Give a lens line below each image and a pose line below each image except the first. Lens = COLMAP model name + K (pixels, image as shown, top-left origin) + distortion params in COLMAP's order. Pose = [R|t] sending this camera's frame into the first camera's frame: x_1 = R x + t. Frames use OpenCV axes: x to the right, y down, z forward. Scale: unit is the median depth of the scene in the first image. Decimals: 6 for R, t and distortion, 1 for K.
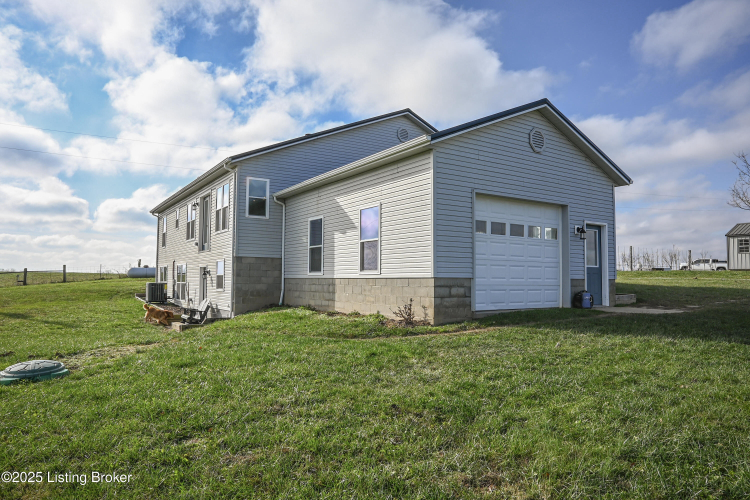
lens RADIAL K [[514.8, 0, 375.0], [0, 514.8, 250.0], [0, 0, 1]] dist [-0.091569, 0.065803]
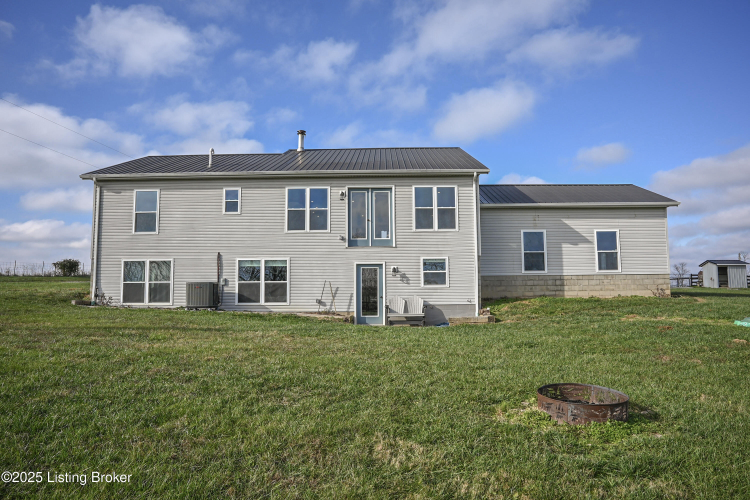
lens RADIAL K [[514.8, 0, 375.0], [0, 514.8, 250.0], [0, 0, 1]] dist [-0.091569, 0.065803]
pose [[0.558134, 0.058448, 0.827690, -1.599895], [-0.039881, 0.998253, -0.043600, 0.069660], [-0.828792, -0.008675, 0.559489, 0.661253]]
